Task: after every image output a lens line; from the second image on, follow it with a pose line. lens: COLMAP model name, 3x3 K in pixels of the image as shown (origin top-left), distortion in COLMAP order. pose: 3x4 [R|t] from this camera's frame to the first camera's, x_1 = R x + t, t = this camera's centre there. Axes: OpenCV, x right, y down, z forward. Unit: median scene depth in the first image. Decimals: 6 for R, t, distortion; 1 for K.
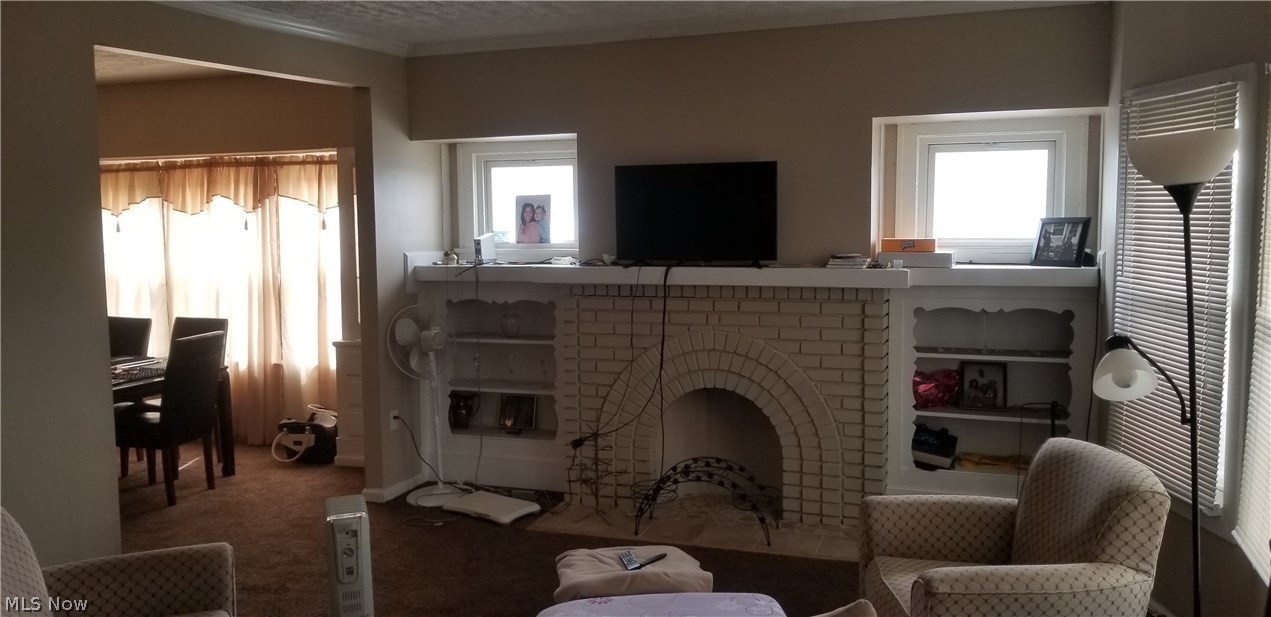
lens RADIAL K [[917.9, 0, 622.4], [0, 917.9, 306.2], [0, 0, 1]] dist [0.068570, -0.154271]
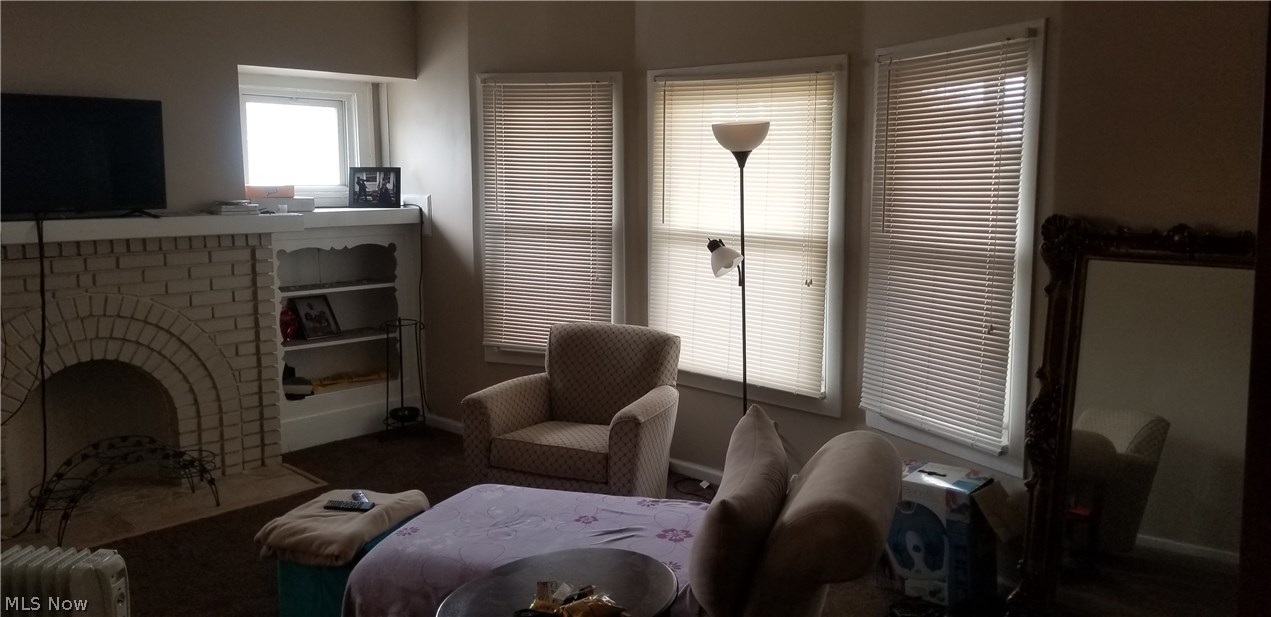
lens RADIAL K [[917.9, 0, 622.4], [0, 917.9, 306.2], [0, 0, 1]] dist [0.068570, -0.154271]
pose [[0.432745, -0.120514, 0.893425, -0.468974], [0.072616, 0.992464, 0.098700, -0.010942], [-0.898587, 0.022165, 0.438235, 0.182443]]
